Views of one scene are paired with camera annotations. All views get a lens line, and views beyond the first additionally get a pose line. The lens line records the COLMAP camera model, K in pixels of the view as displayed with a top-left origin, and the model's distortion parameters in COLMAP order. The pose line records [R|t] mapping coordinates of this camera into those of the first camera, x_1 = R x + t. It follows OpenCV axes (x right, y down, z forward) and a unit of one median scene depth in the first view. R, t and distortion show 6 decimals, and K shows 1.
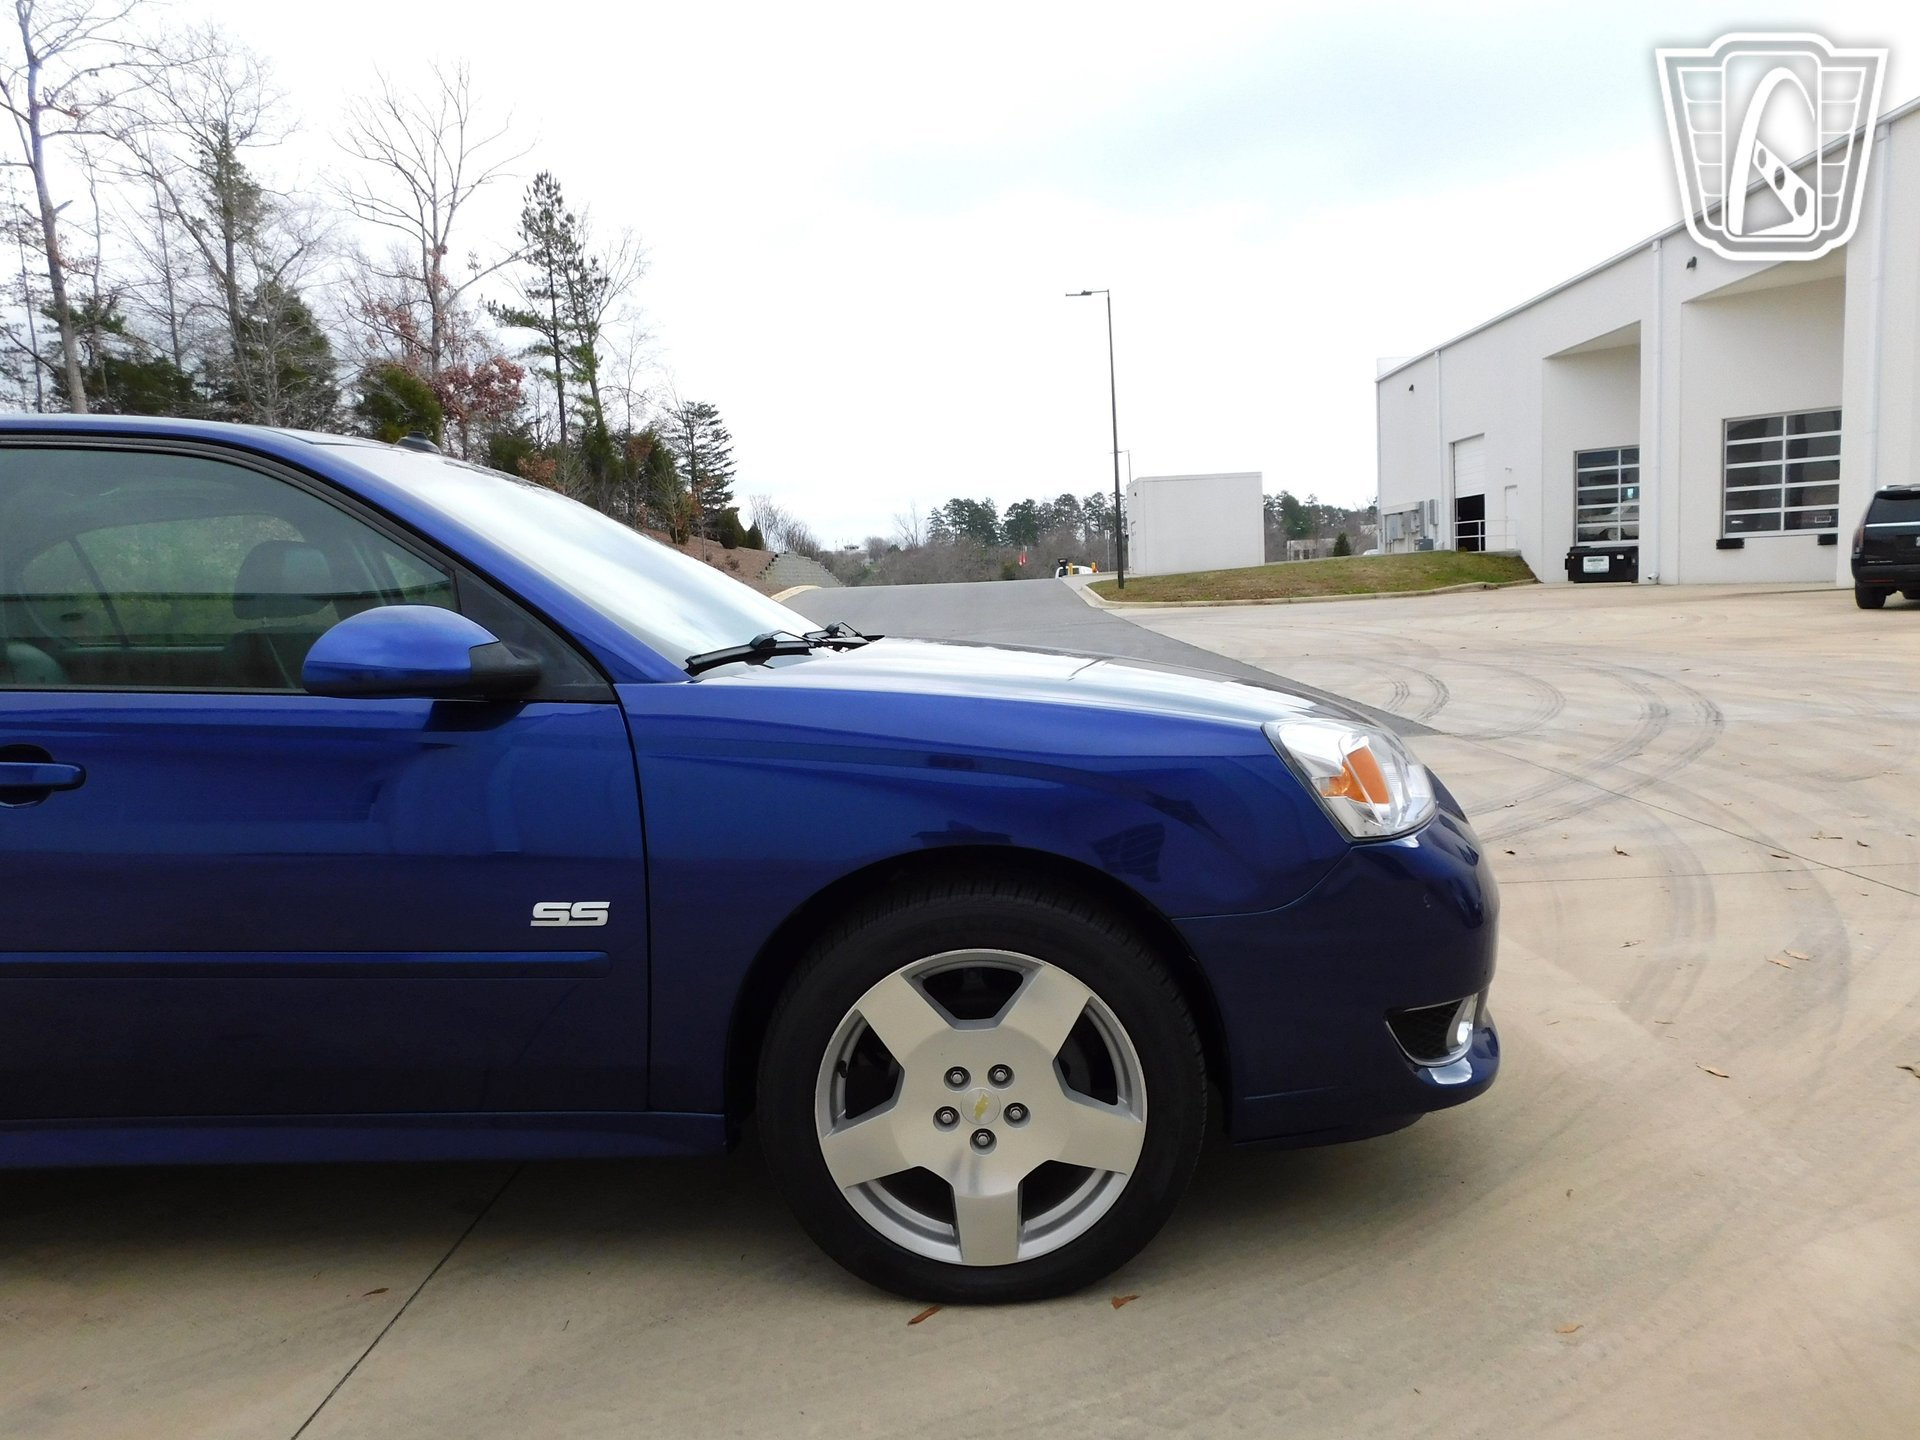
lens RADIAL K [[1262.2, 0, 962.0], [0, 1262.2, 720.2], [0, 0, 1]] dist [-0.073858, 0.053814]
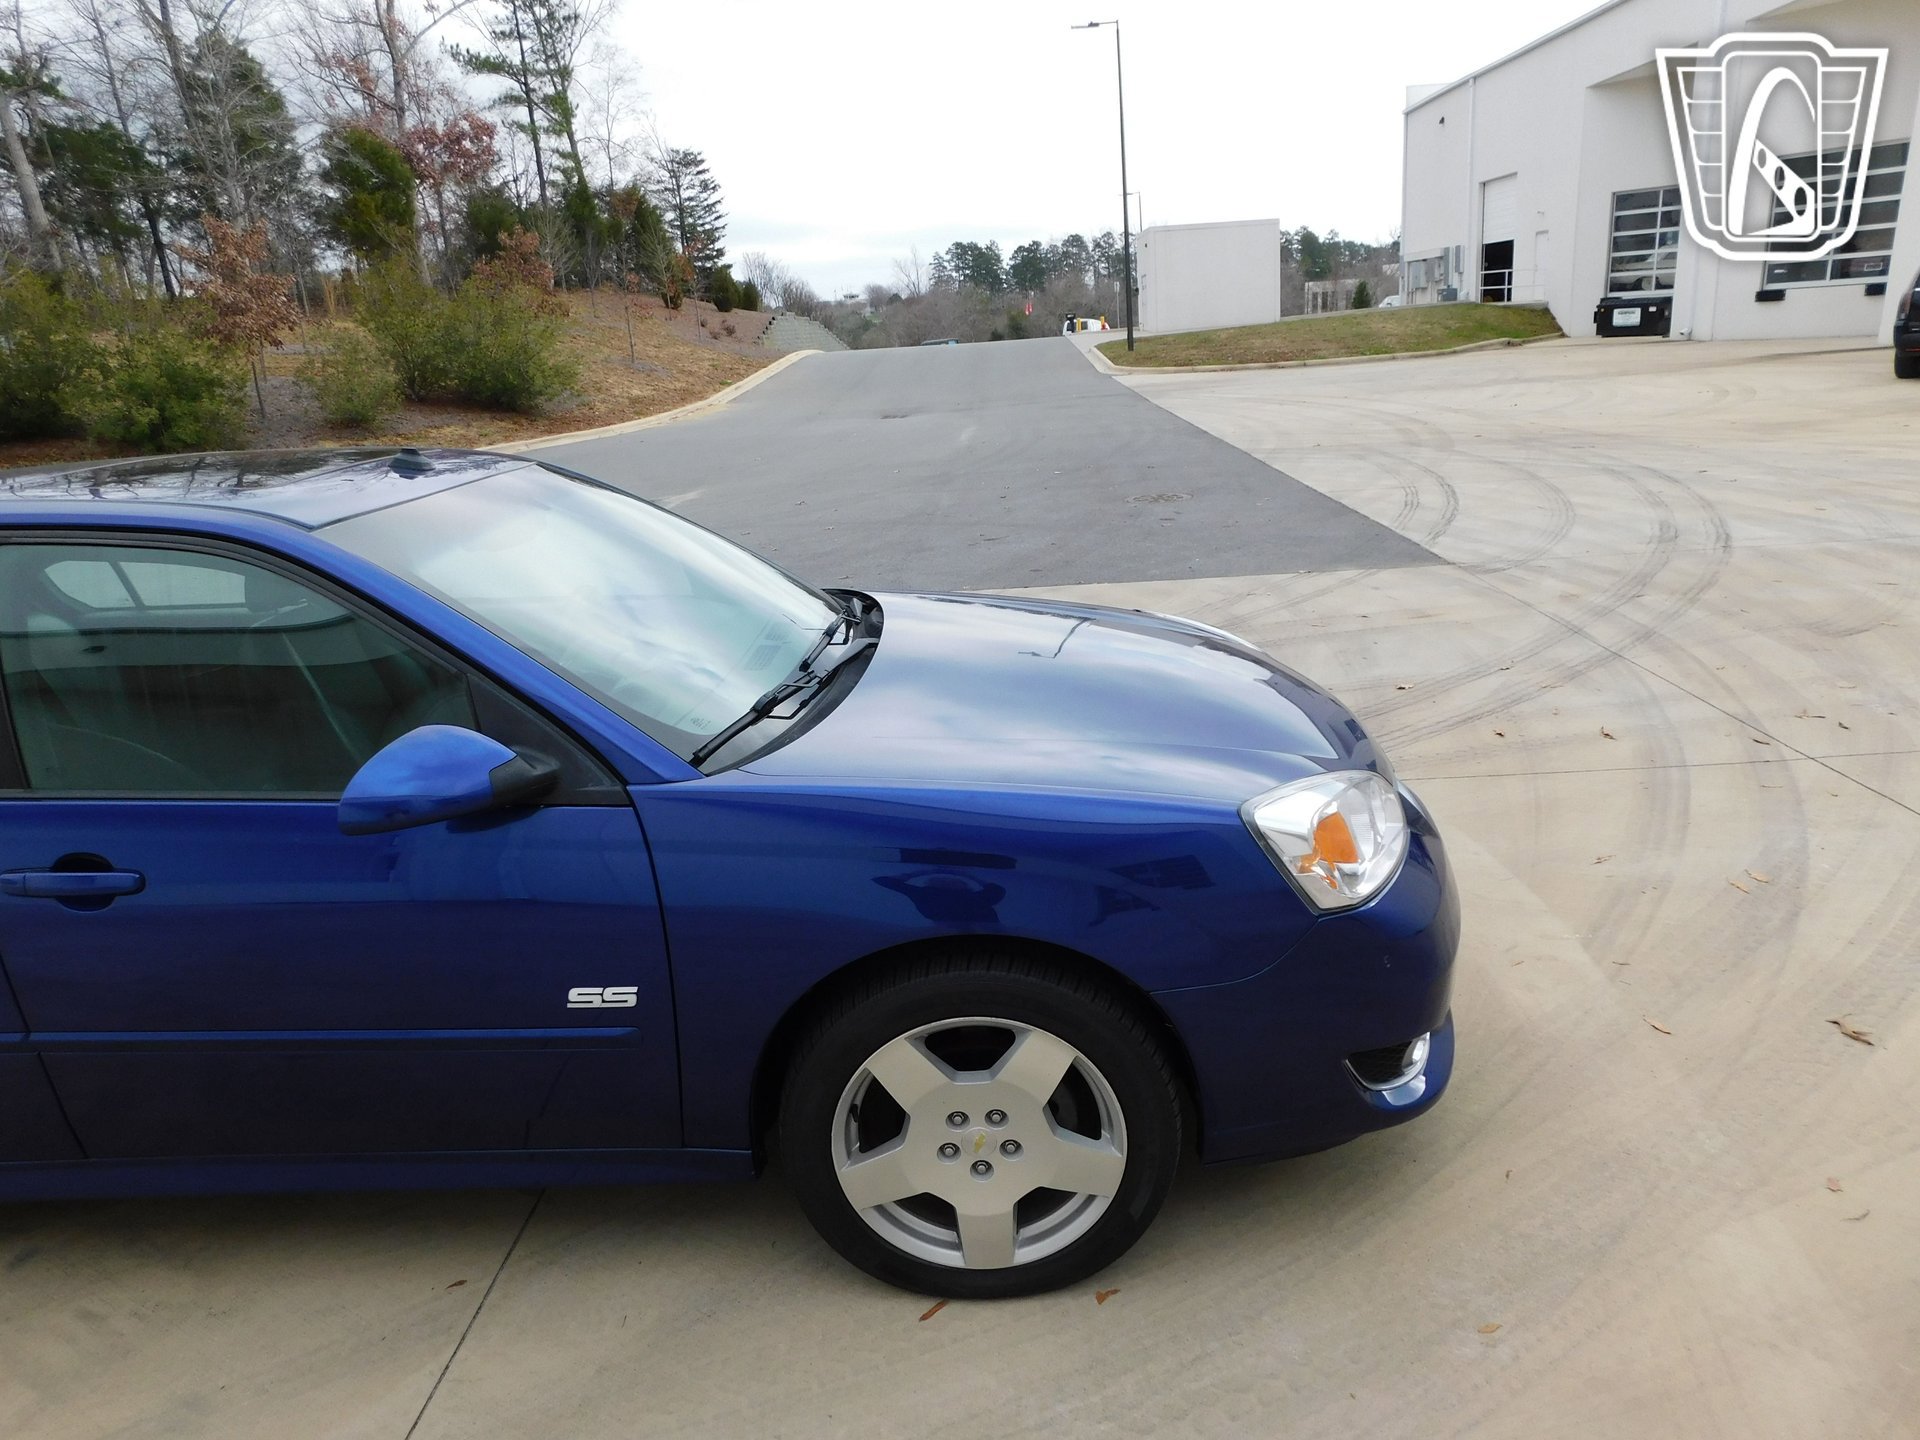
lens RADIAL K [[1264.3, 0, 960.0], [0, 1264.3, 720.0], [0, 0, 1]] dist [-0.074127, 0.054747]
pose [[0.999759, -0.018892, -0.011196, 0.000790], [0.020681, 0.981458, 0.190559, -0.012318], [0.007389, -0.190744, 0.981612, -0.001372]]
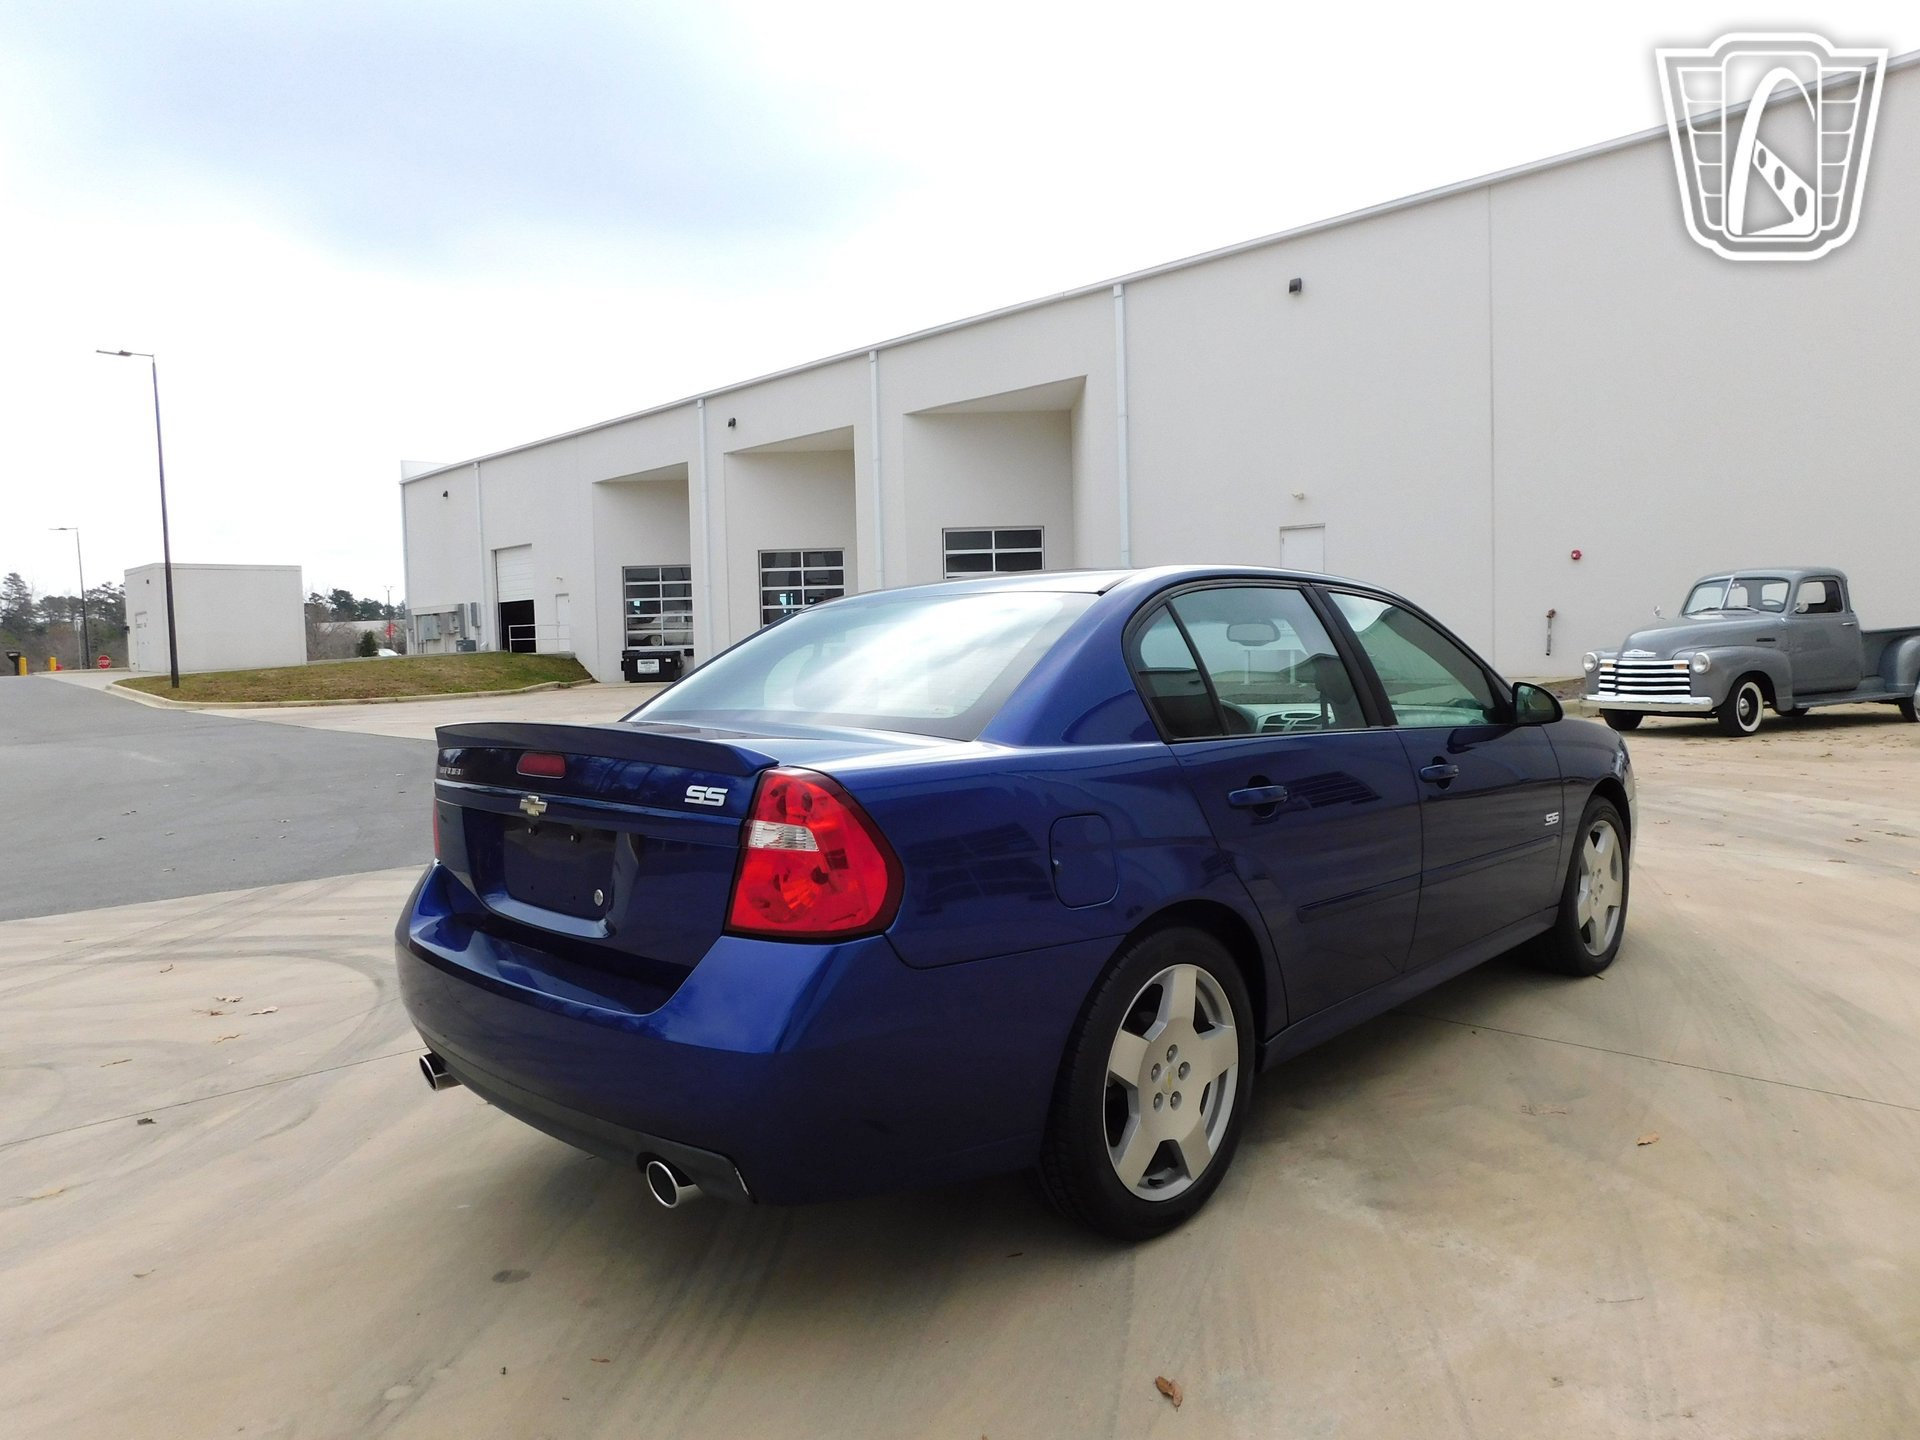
lens RADIAL K [[1248.9, 0, 960.0], [0, 1248.9, 720.0], [0, 0, 1]] dist [-0.058677, 0.033164]
pose [[0.688825, -0.014979, 0.724773, -0.115500], [0.072601, 0.996185, -0.048412, -0.000004], [-0.721283, 0.085967, 0.687285, 0.009121]]
